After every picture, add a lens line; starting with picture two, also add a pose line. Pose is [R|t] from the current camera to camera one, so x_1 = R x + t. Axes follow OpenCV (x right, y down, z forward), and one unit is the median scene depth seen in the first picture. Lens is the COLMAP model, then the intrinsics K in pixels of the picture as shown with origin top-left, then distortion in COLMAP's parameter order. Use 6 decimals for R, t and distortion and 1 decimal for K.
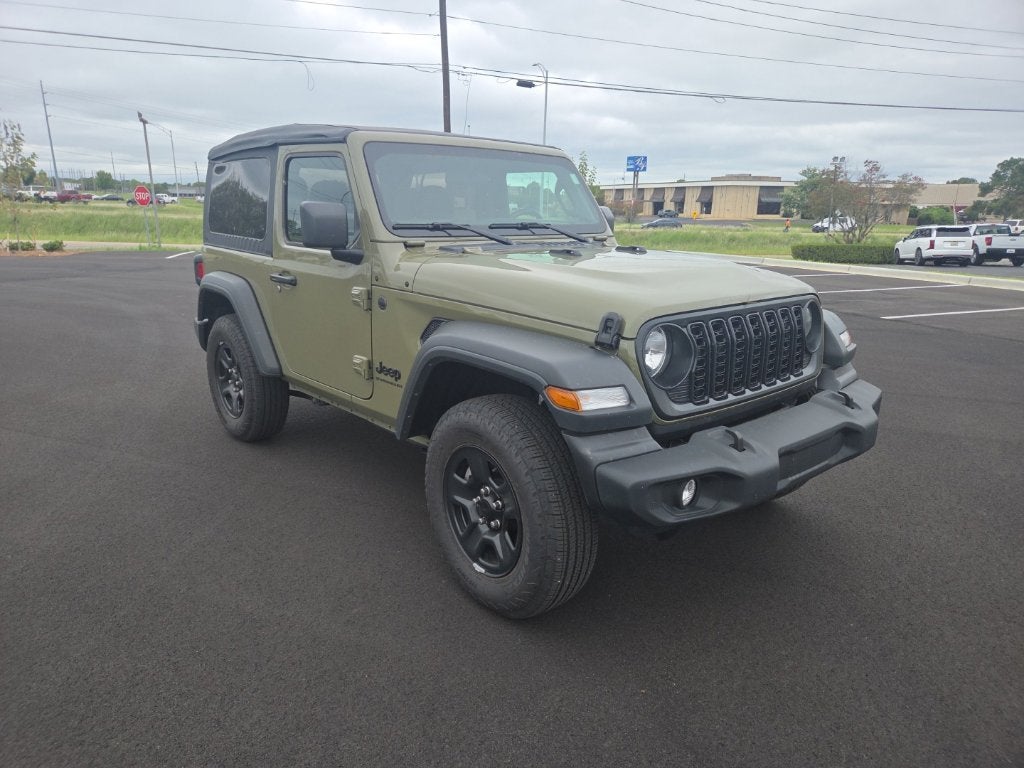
lens RADIAL K [[683.7, 0, 506.6], [0, 683.7, 388.8], [0, 0, 1]] dist [0.077968, -0.067882]
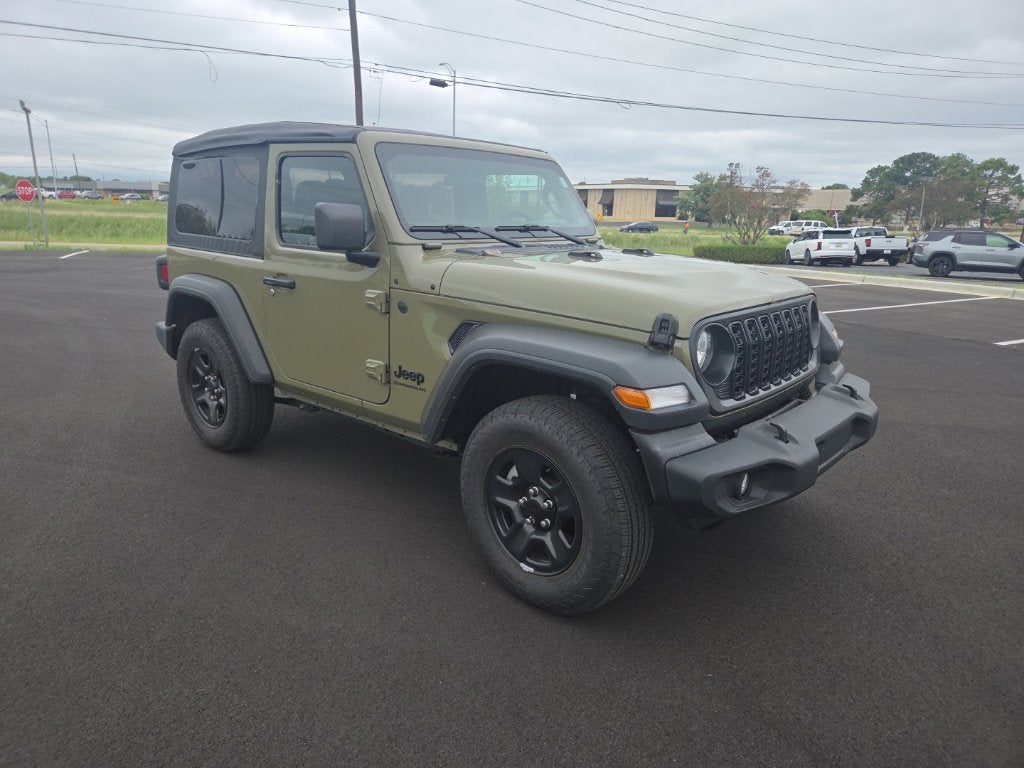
lens RADIAL K [[683.7, 0, 505.8], [0, 683.7, 389.5], [0, 0, 1]] dist [0.077968, -0.067882]
pose [[0.991260, -0.025387, 0.129456, -0.147849], [0.025239, 0.999678, 0.002787, -0.003525], [-0.129485, 0.000505, 0.991581, 0.000999]]
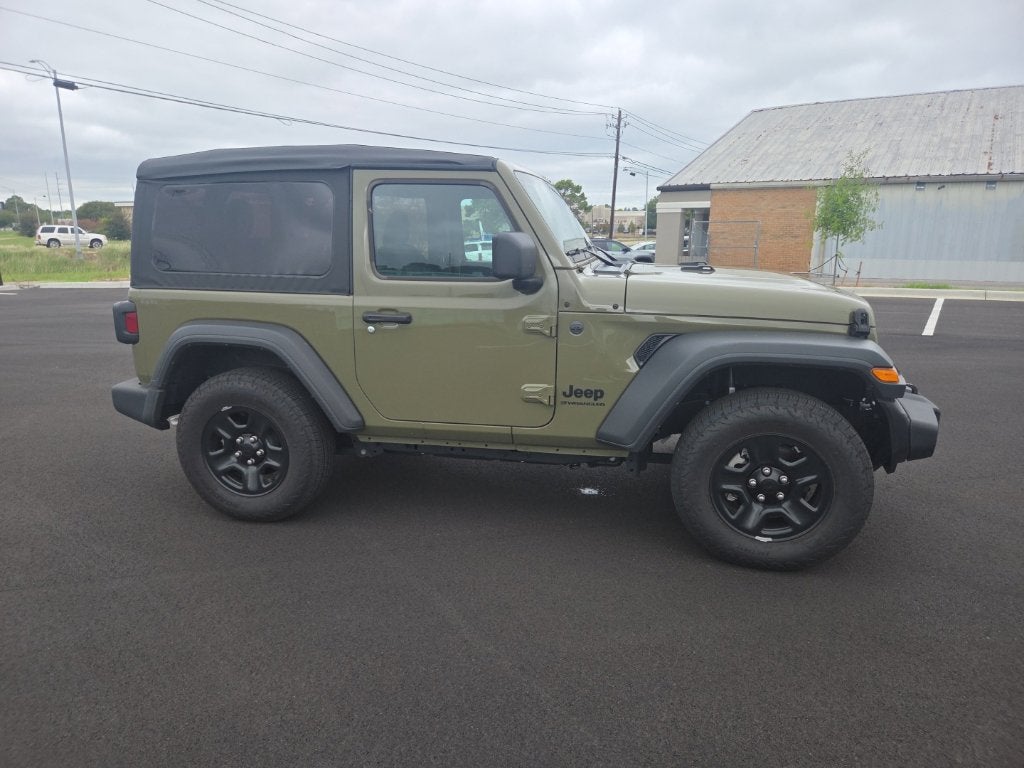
lens RADIAL K [[683.7, 0, 501.6], [0, 683.7, 387.3], [0, 0, 1]] dist [0.077968, -0.067882]
pose [[0.803827, -0.151214, 0.575323, -0.782012], [0.166854, 0.985640, 0.025934, -0.073338], [-0.570983, 0.075149, 0.817515, 0.207832]]
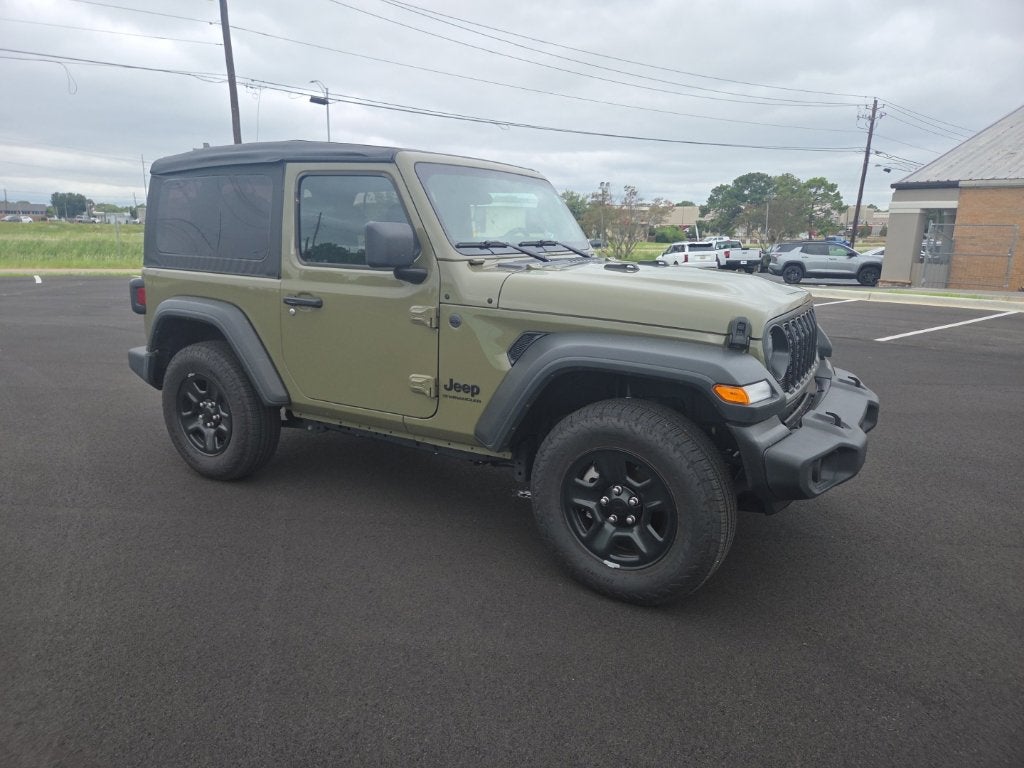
lens RADIAL K [[683.7, 0, 503.5], [0, 683.7, 377.7], [0, 0, 1]] dist [0.077968, -0.067882]
pose [[0.952218, -0.067256, 0.297921, -0.374879], [0.078807, 0.996527, -0.026915, -0.007101], [-0.295076, 0.049107, 0.954211, 0.018748]]
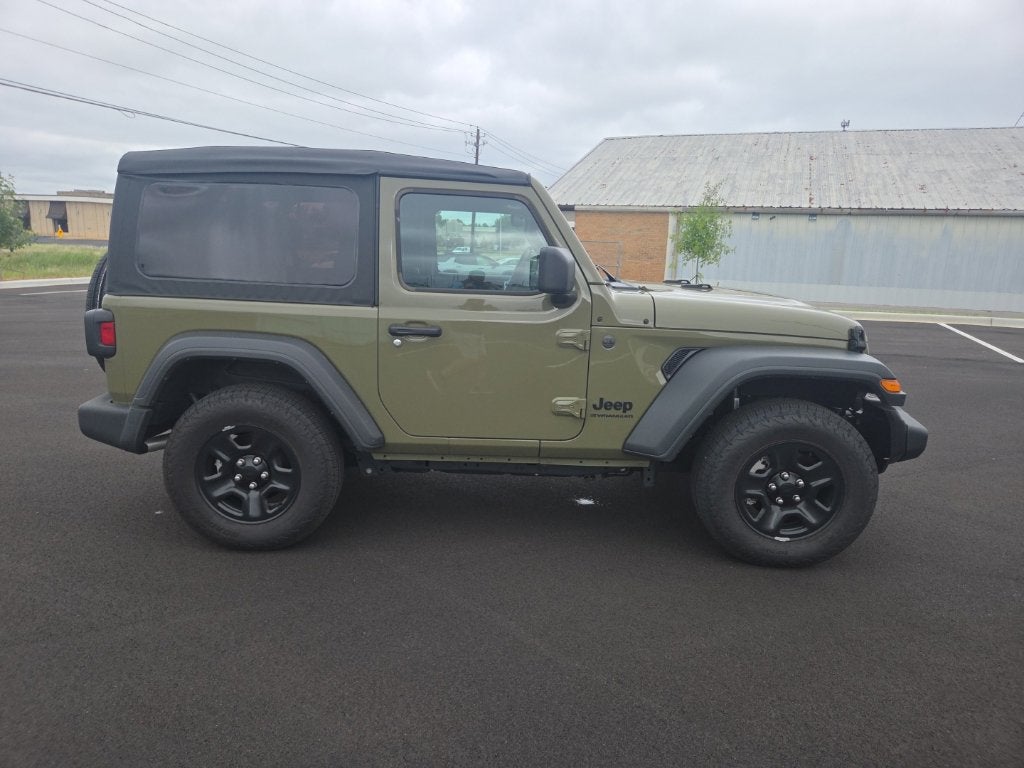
lens RADIAL K [[683.7, 0, 500.1], [0, 683.7, 385.7], [0, 0, 1]] dist [0.077968, -0.067882]
pose [[0.663117, -0.146409, 0.734057, -0.959294], [0.170518, 0.984446, 0.042310, -0.117343], [-0.728834, 0.097113, 0.677768, 0.371418]]
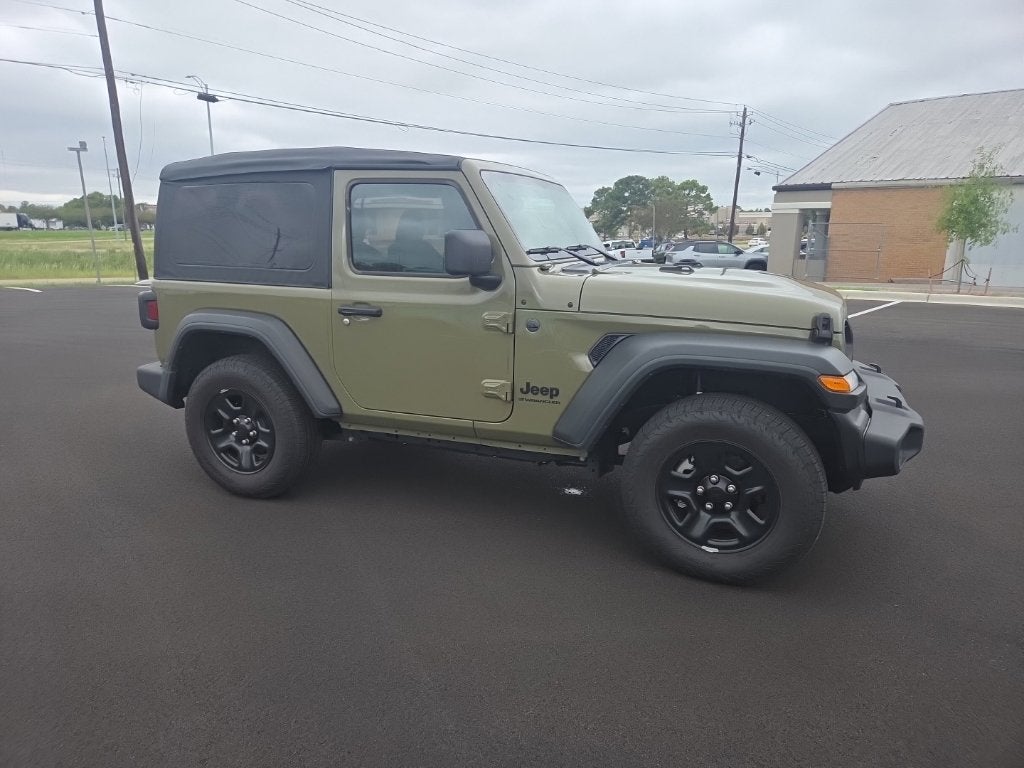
lens RADIAL K [[683.7, 0, 501.4], [0, 683.7, 384.2], [0, 0, 1]] dist [0.077968, -0.067882]
pose [[0.893469, -0.111209, 0.435139, -0.609863], [0.126047, 0.992010, -0.005283, -0.032953], [-0.431074, 0.059568, 0.900348, 0.086738]]
